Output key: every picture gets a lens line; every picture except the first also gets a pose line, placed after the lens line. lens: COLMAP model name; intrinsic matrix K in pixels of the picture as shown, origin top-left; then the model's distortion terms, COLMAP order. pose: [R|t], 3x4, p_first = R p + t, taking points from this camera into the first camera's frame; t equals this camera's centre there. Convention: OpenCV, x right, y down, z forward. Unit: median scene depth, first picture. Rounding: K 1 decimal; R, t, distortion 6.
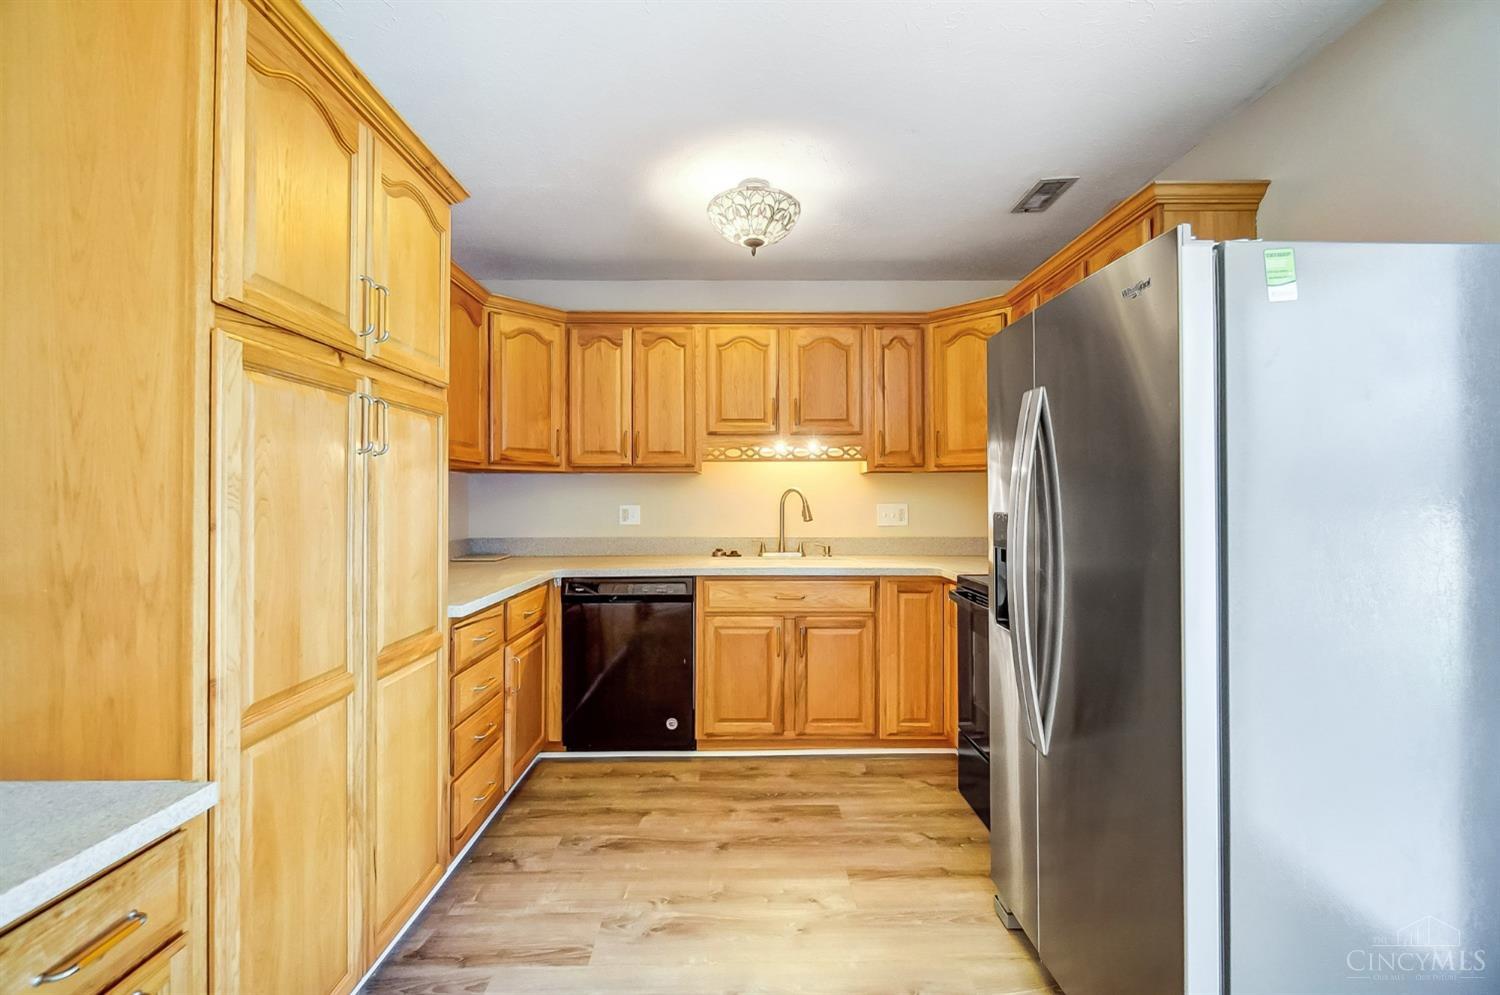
lens RADIAL K [[657.8, 0, 745.5], [0, 657.8, 494.1], [0, 0, 1]] dist [-0.001332, -0.000664]
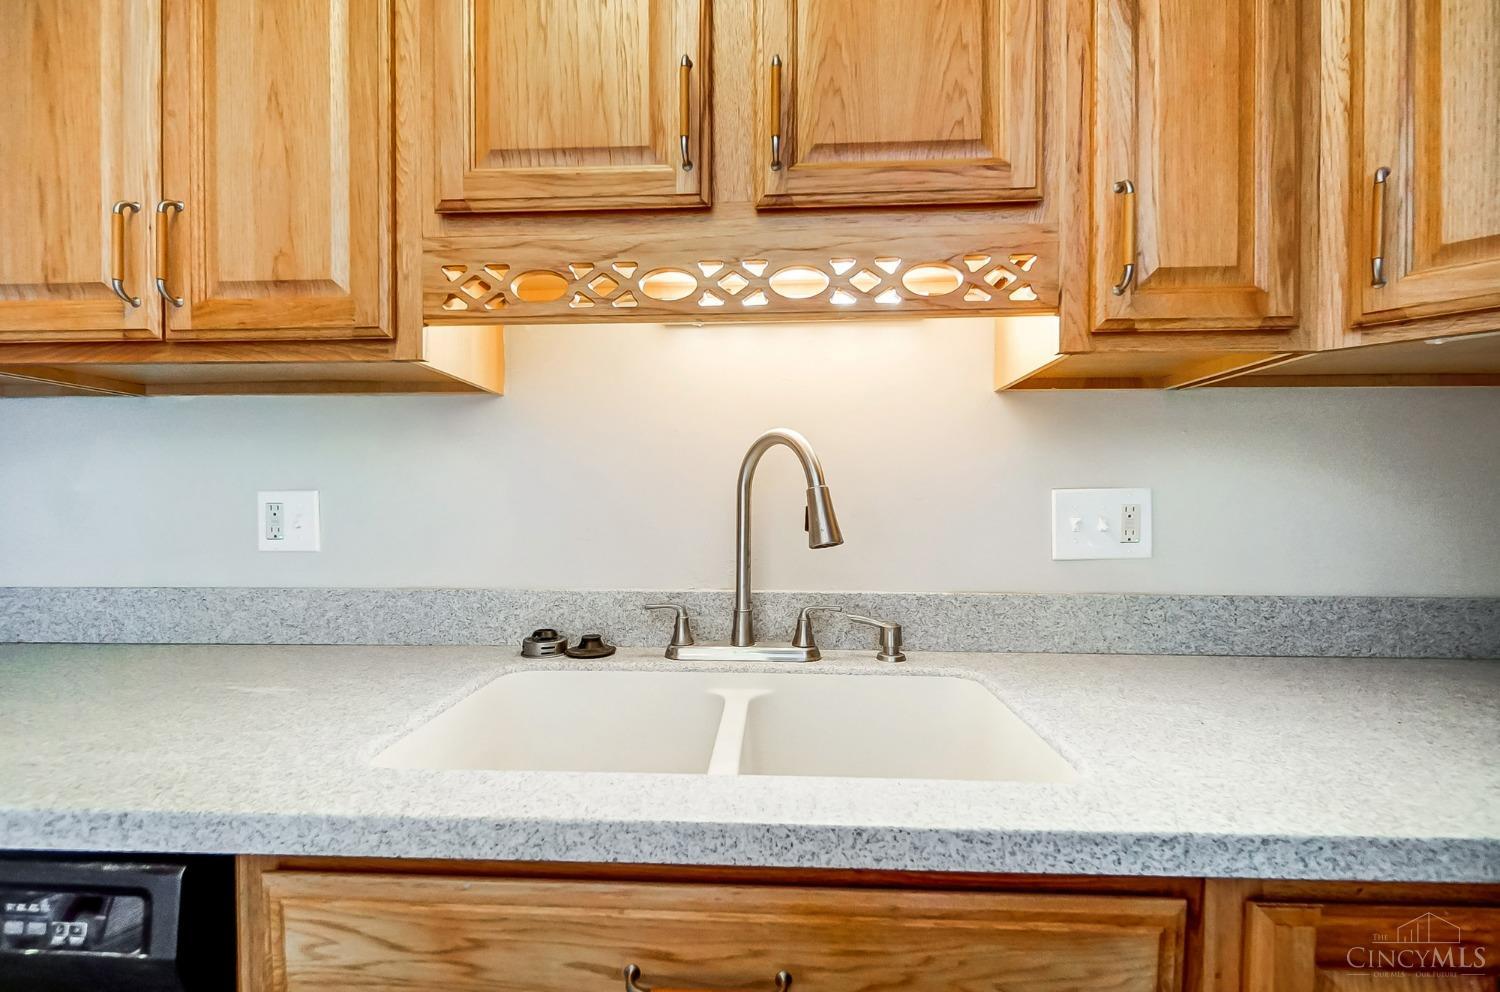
lens RADIAL K [[657.8, 0, 753.9], [0, 657.8, 511.4], [0, 0, 1]] dist [-0.001332, -0.000664]
pose [[0.999021, 0.003177, -0.044118, 0.086877], [-0.002140, 0.999721, 0.023534, 0.022423], [0.044181, -0.023416, 0.998749, 0.817176]]
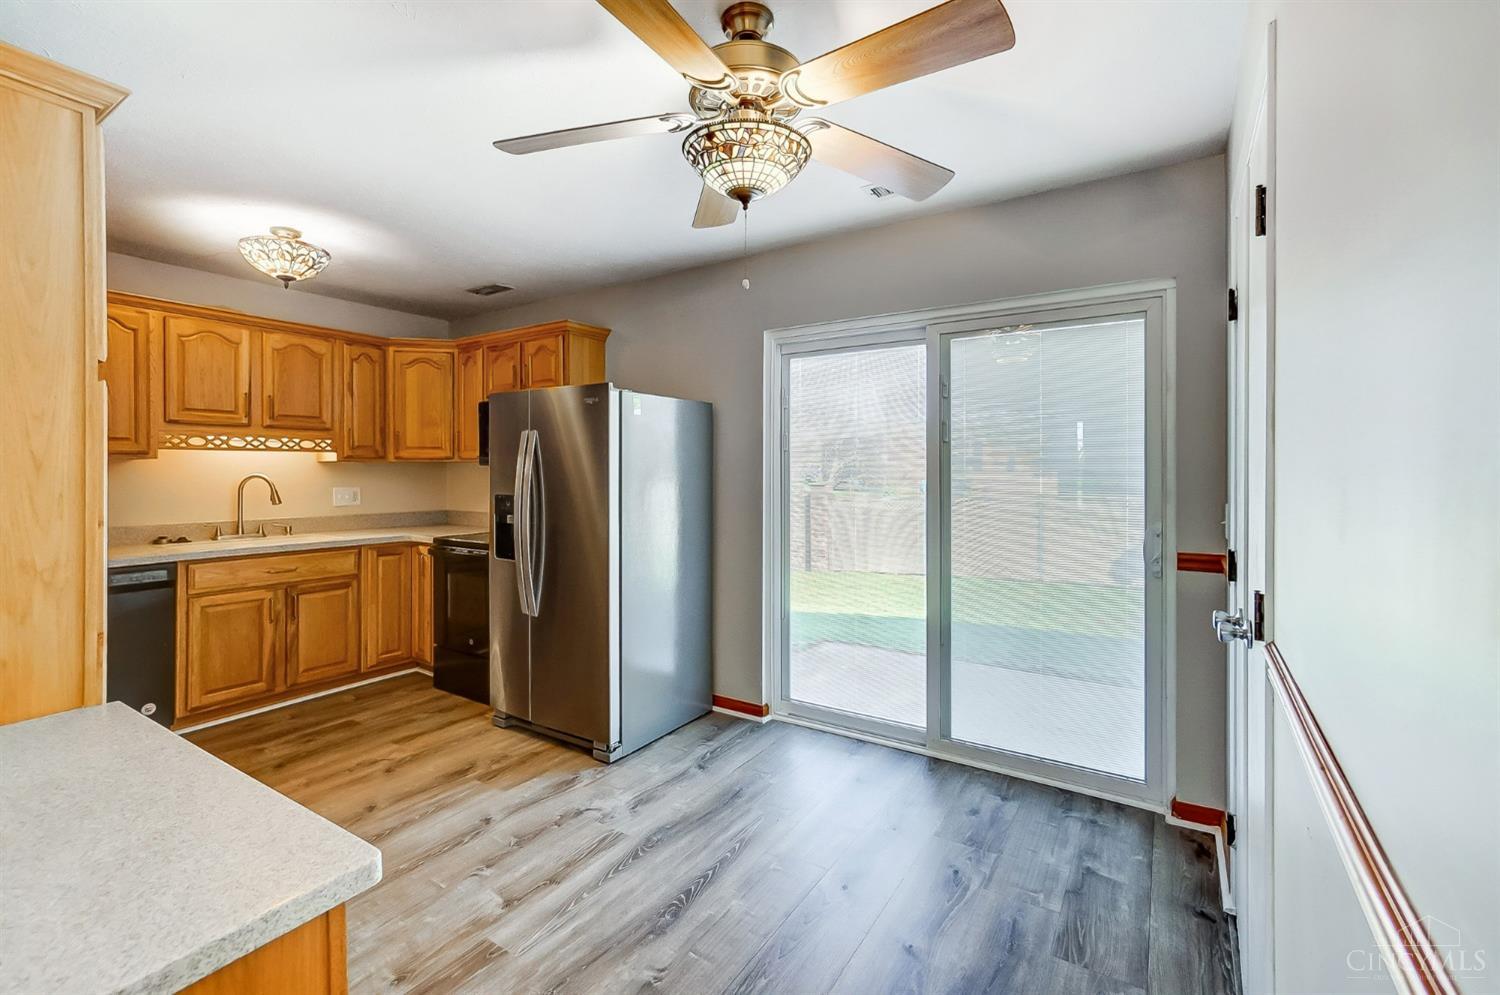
lens RADIAL K [[657.8, 0, 751.4], [0, 657.8, 471.3], [0, 0, 1]] dist [-0.001332, -0.000664]
pose [[0.554147, 0.000726, 0.832418, -0.438209], [-0.005793, 0.999979, 0.002984, -0.026271], [-0.832399, -0.006476, 0.554139, -0.332654]]
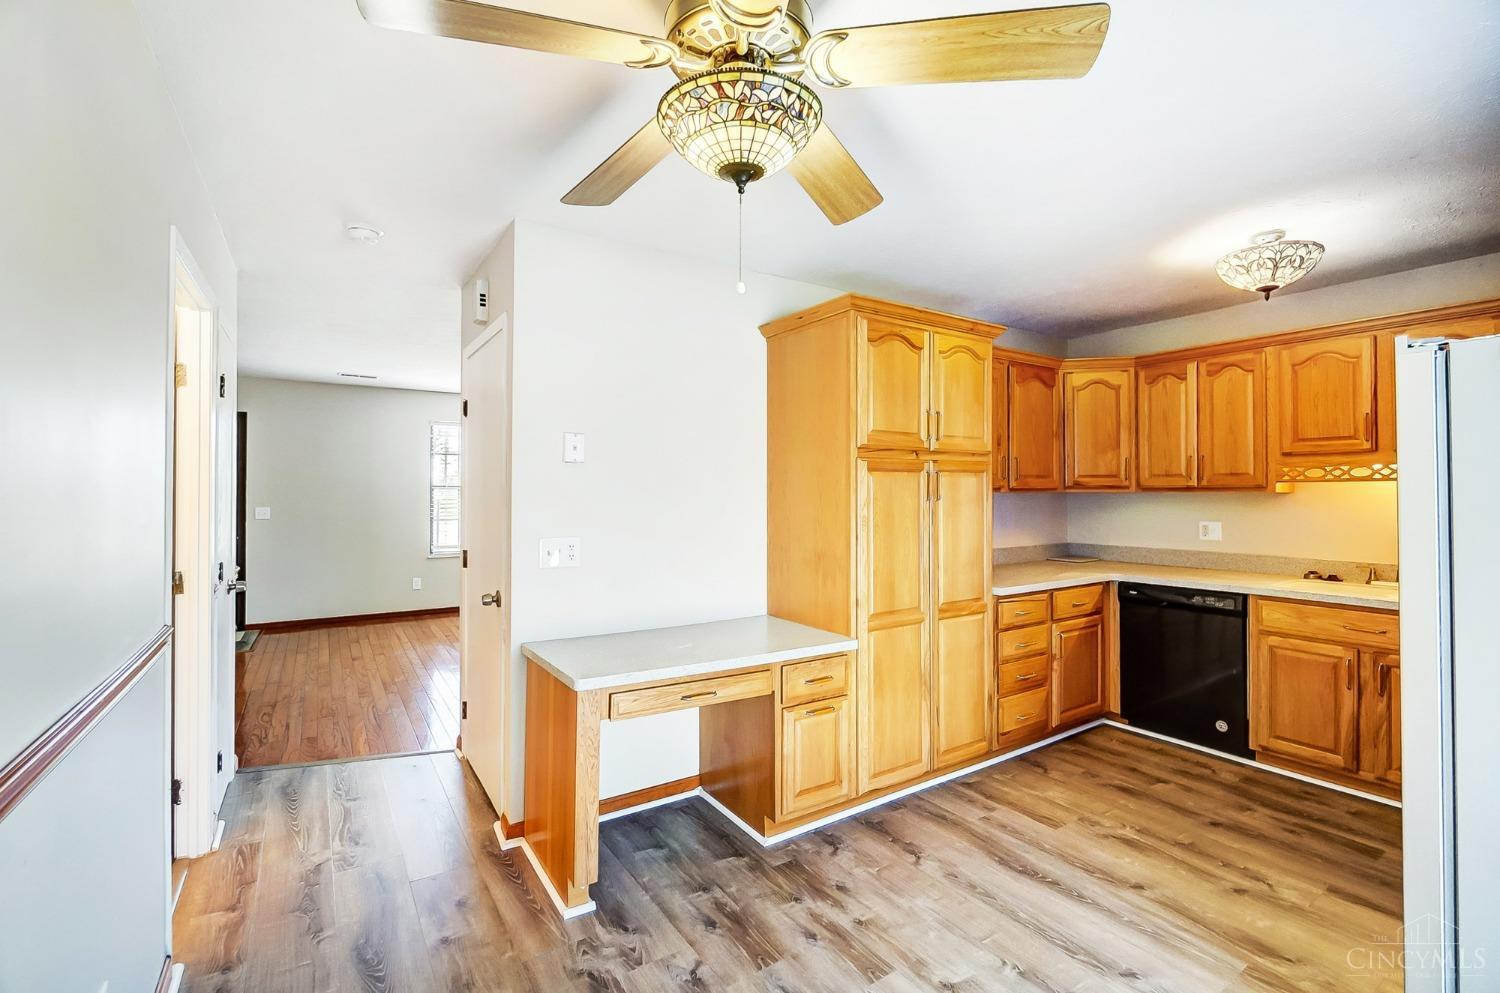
lens RADIAL K [[657.8, 0, 746.3], [0, 657.8, 487.0], [0, 0, 1]] dist [-0.001332, -0.000664]
pose [[0.536718, -0.005903, -0.843741, 0.384277], [0.007290, 0.999971, -0.002358, -0.050839], [0.843730, -0.004885, 0.536745, -0.248480]]
